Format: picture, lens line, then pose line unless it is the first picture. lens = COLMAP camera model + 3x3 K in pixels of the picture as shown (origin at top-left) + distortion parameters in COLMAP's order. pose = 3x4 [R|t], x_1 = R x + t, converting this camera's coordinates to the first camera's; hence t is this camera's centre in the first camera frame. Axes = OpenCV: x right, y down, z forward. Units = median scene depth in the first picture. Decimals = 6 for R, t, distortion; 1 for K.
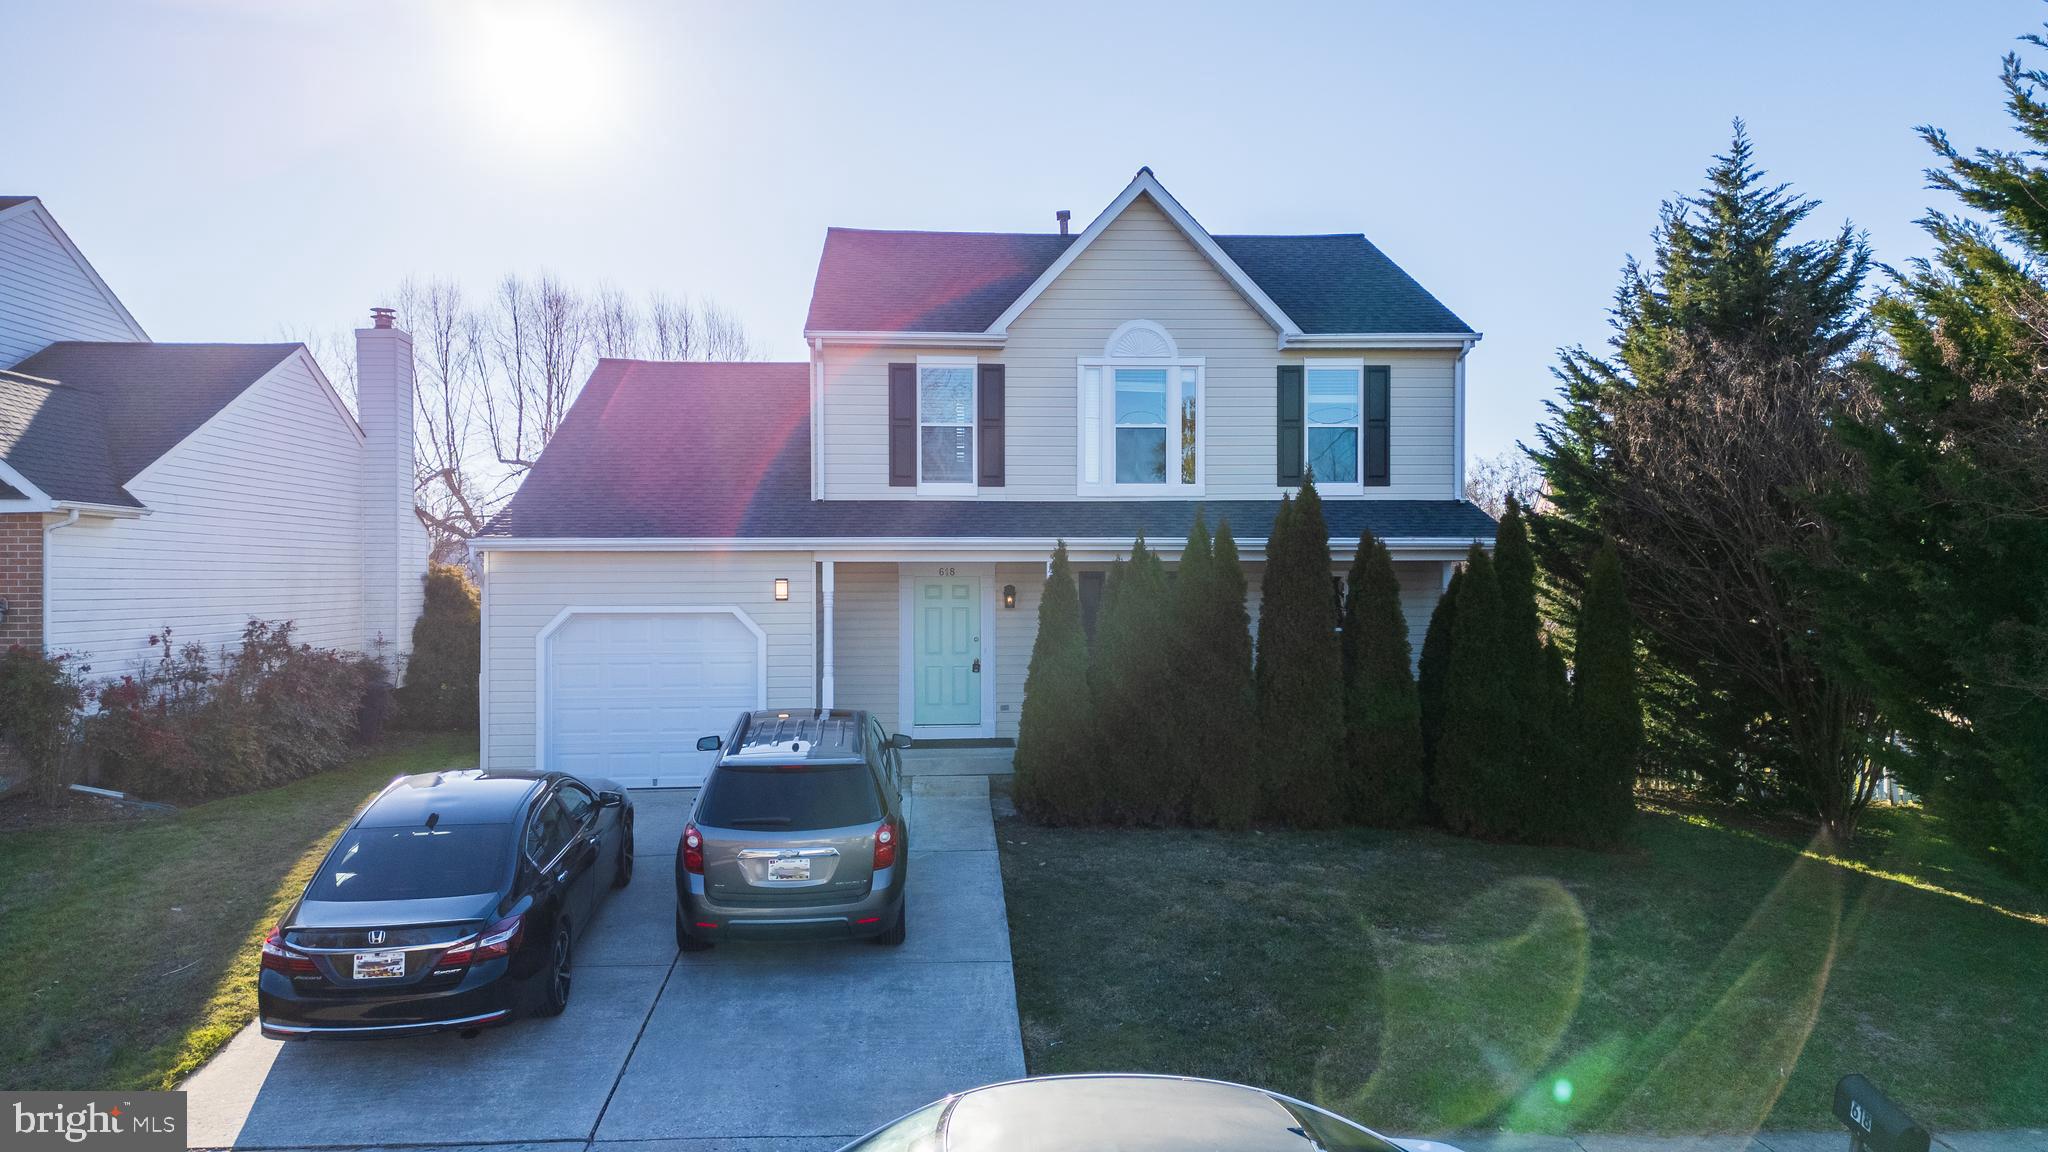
lens RADIAL K [[1423.4, 0, 1024.0], [0, 1423.4, 576.0], [0, 0, 1]] dist [0.085458, -0.089267]
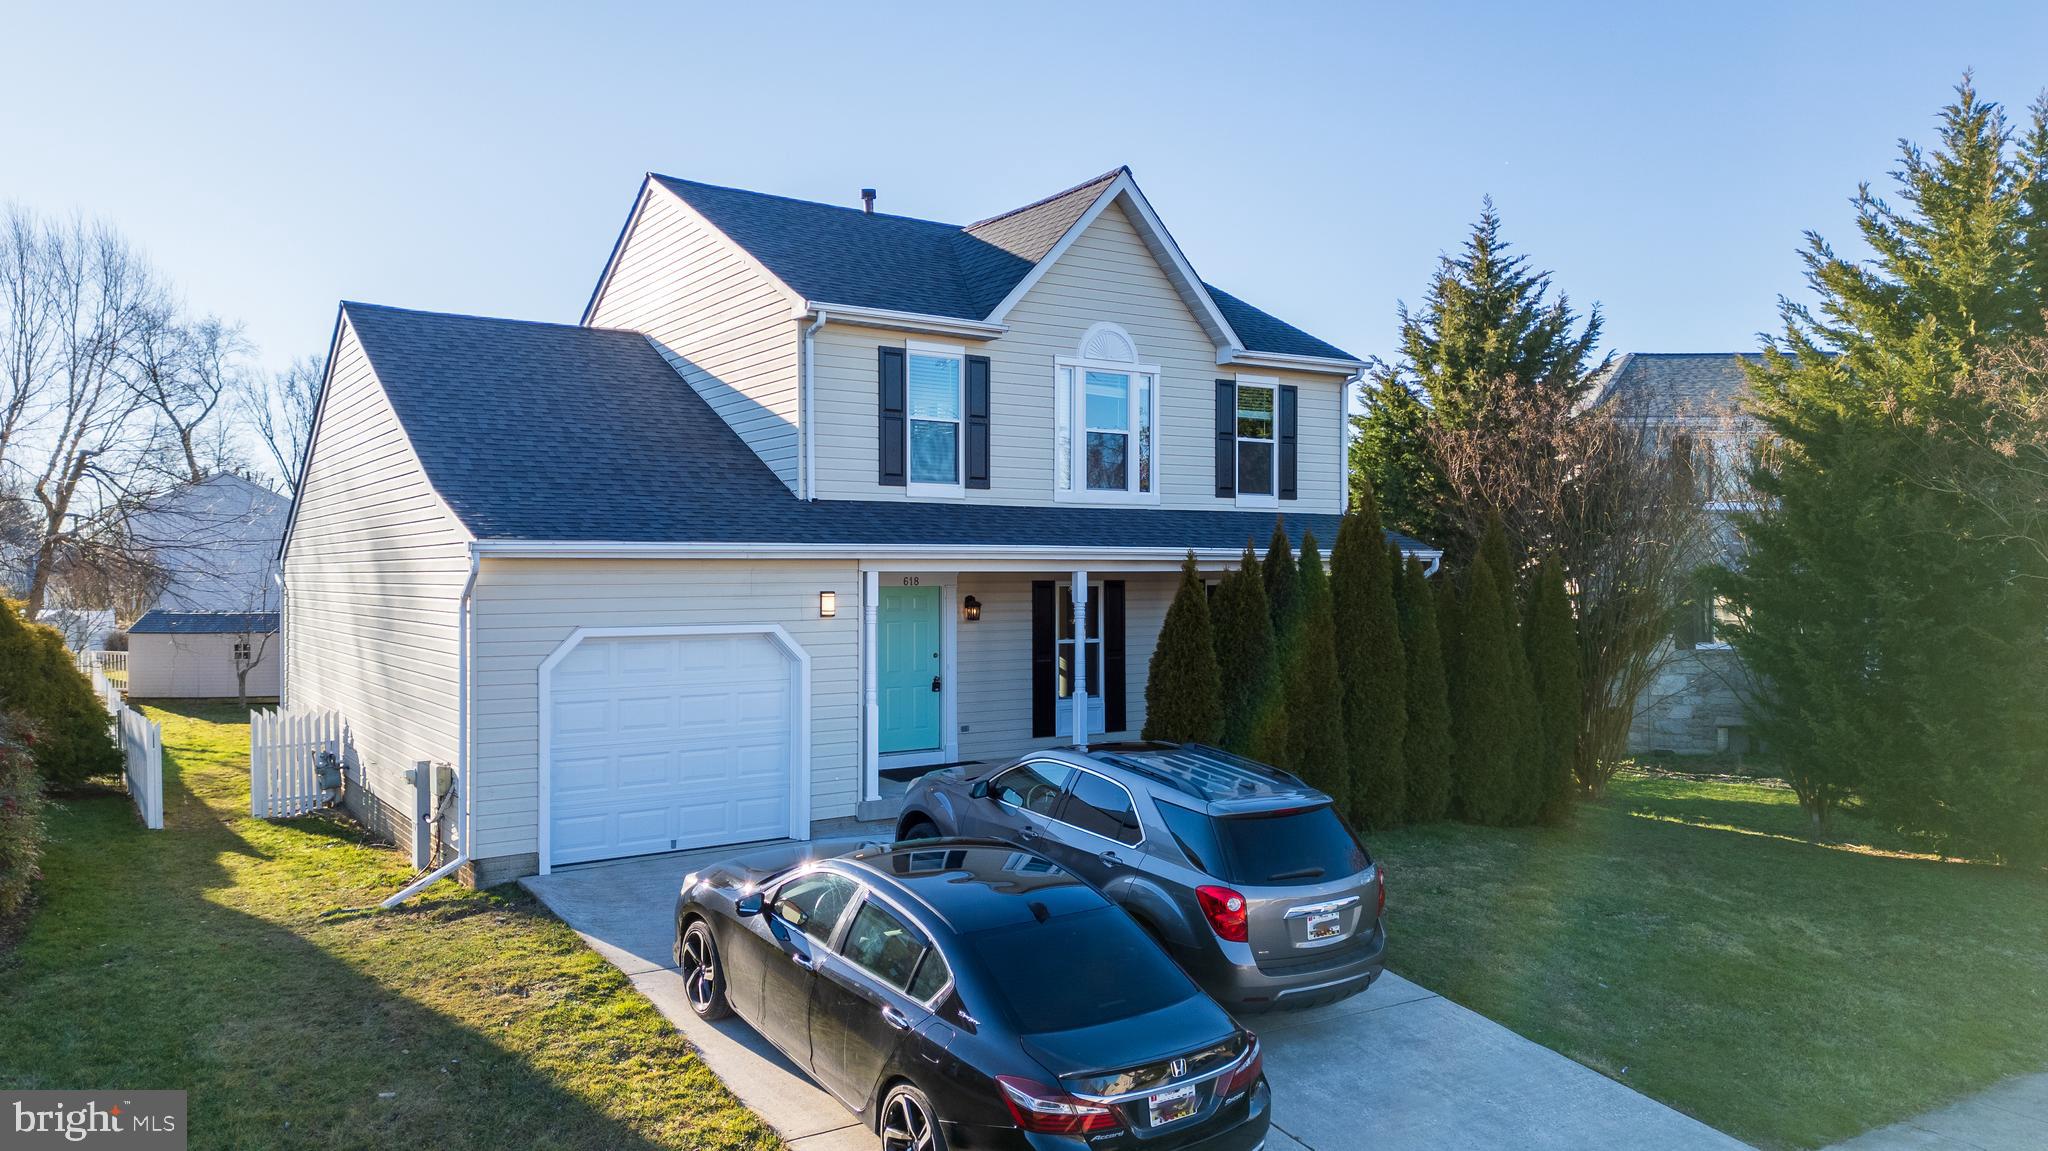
lens RADIAL K [[1423.4, 0, 1024.0], [0, 1423.4, 575.5], [0, 0, 1]] dist [0.085458, -0.089267]
pose [[0.867948, -0.000033, 0.496656, -0.453441], [-0.000287, 1.000000, 0.000568, -0.007466], [-0.496656, -0.000635, 0.867947, 0.186854]]
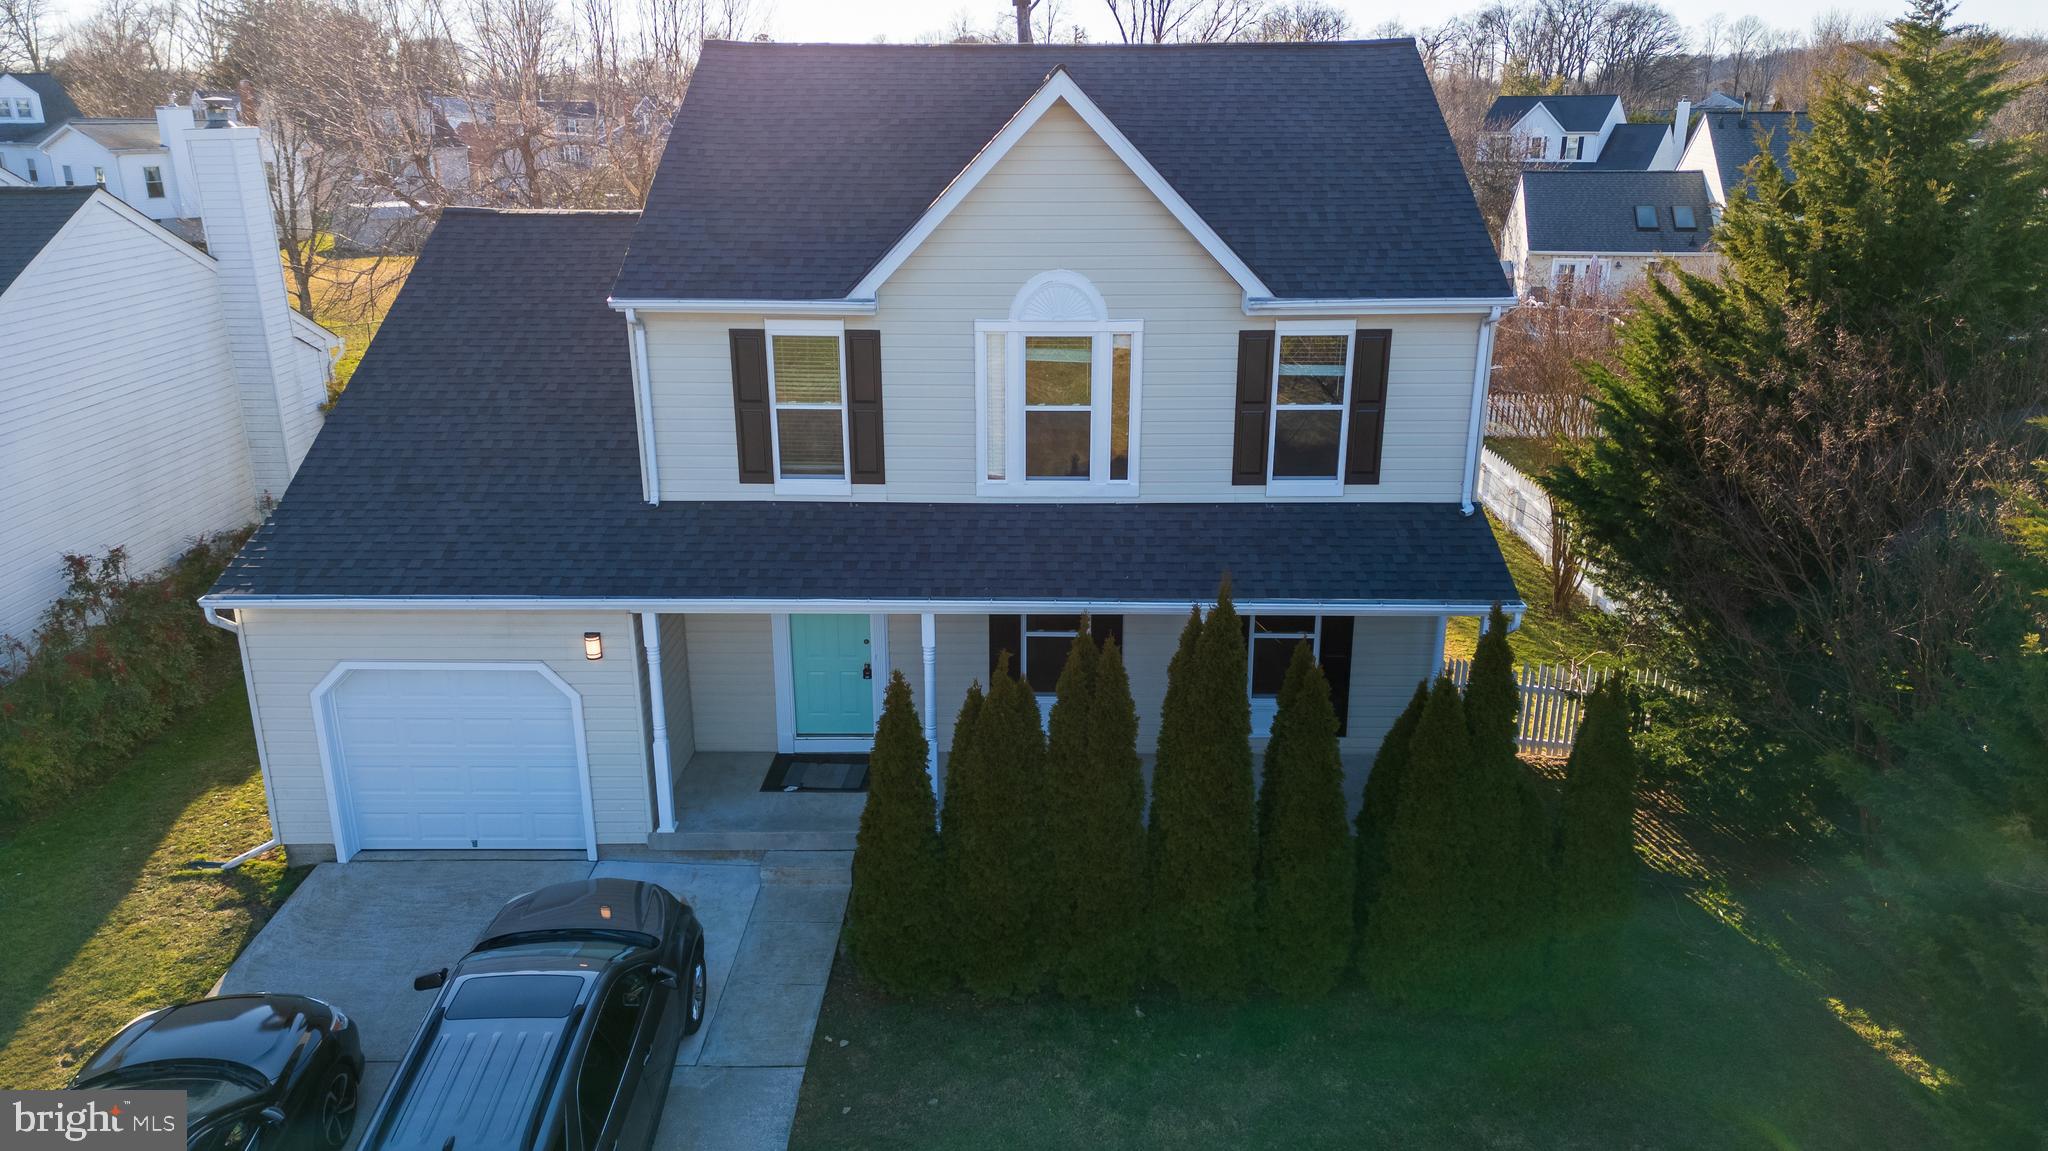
lens RADIAL K [[1423.4, 0, 1024.0], [0, 1423.4, 575.5], [0, 0, 1]] dist [0.085458, -0.089267]
pose [[0.996405, 0.028989, -0.079598, 0.129160], [-0.002253, 0.948361, 0.317184, -0.267760], [0.084682, -0.315864, 0.945018, 0.236616]]
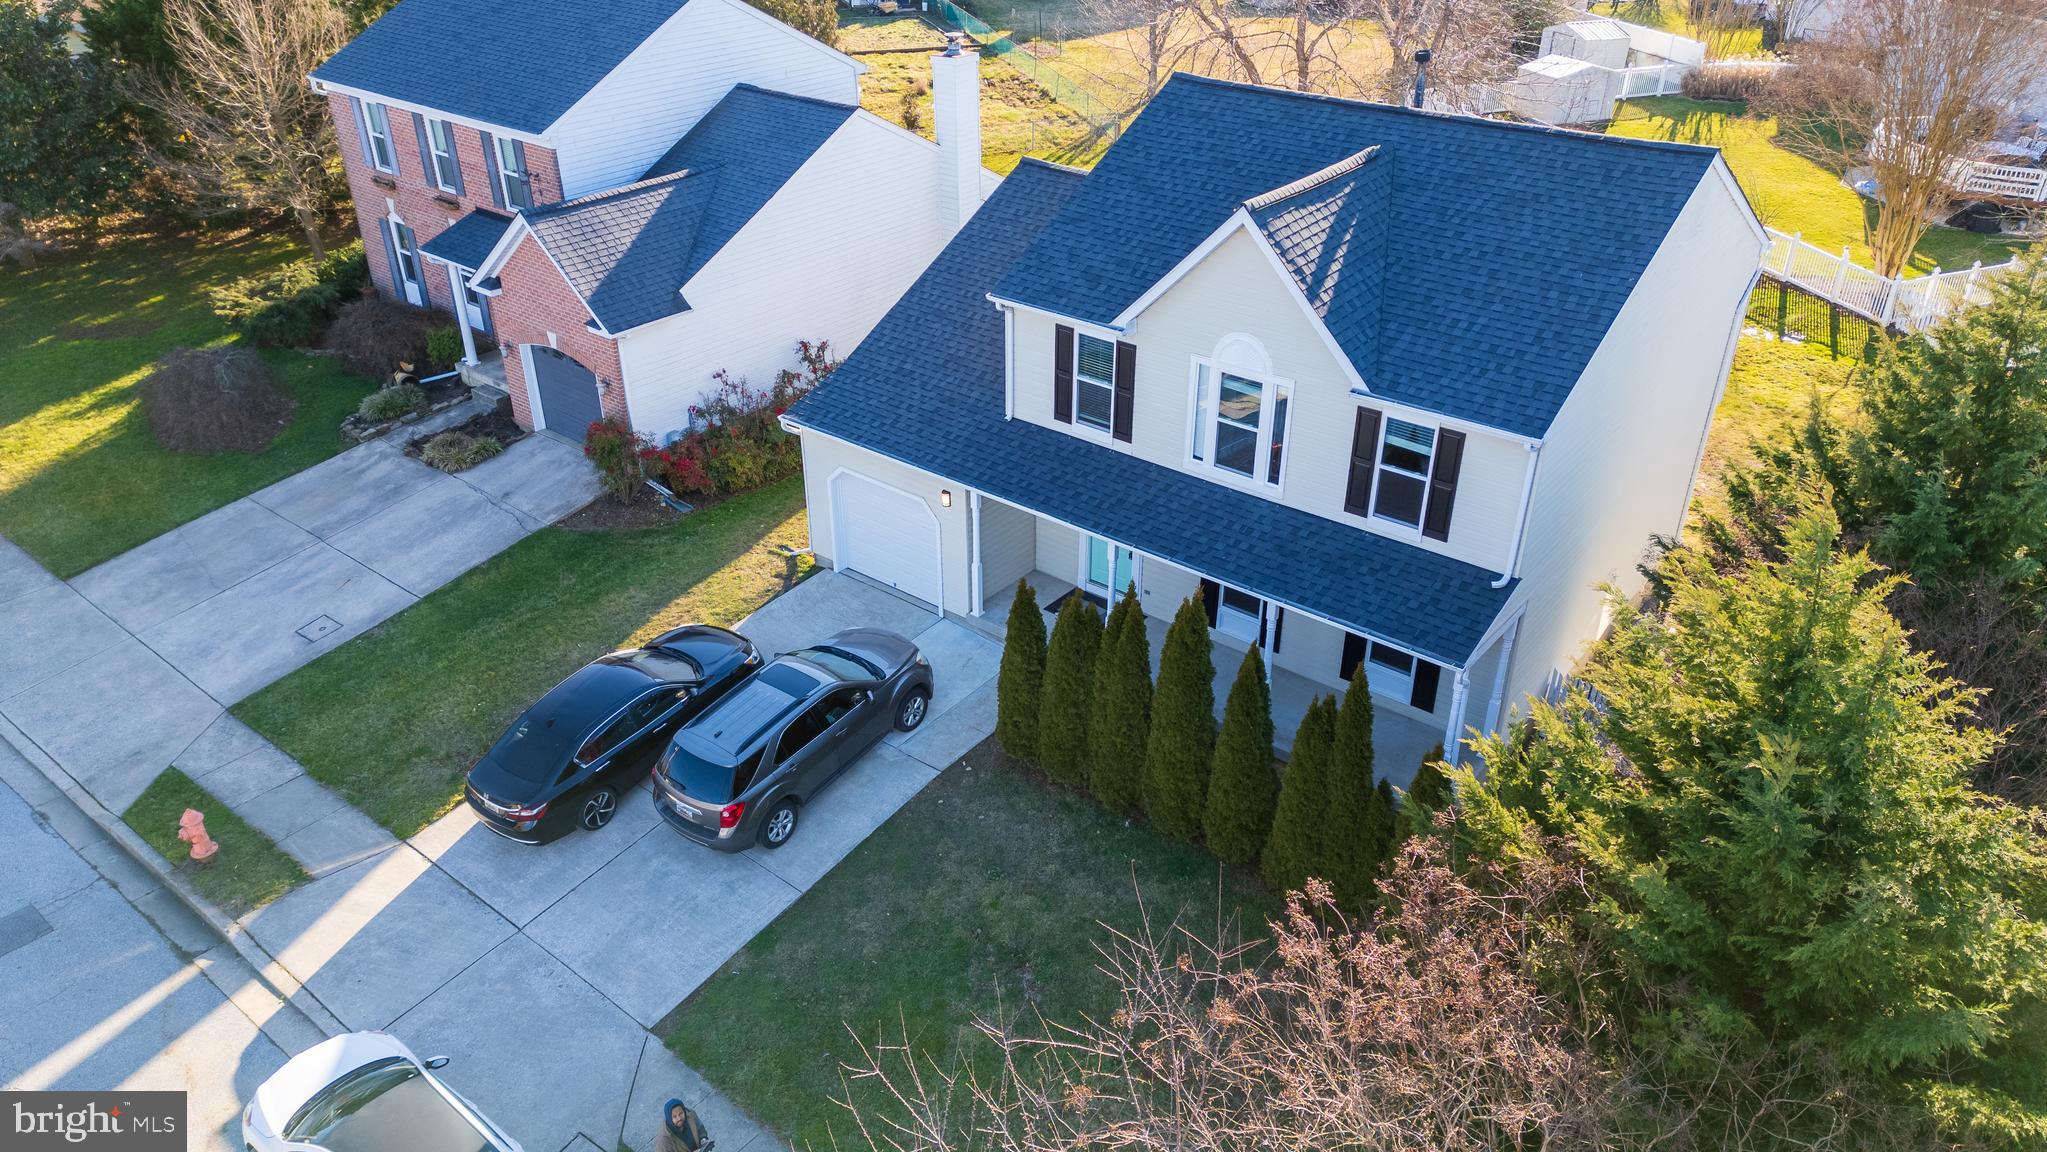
lens RADIAL K [[1422.7, 0, 1023.5], [0, 1422.7, 576.0], [0, 0, 1]] dist [0.085458, -0.089267]
pose [[0.733073, 0.344414, -0.586500, 0.651549], [0.002912, 0.860713, 0.509082, -0.570516], [0.680143, -0.374902, 0.629963, 0.152447]]
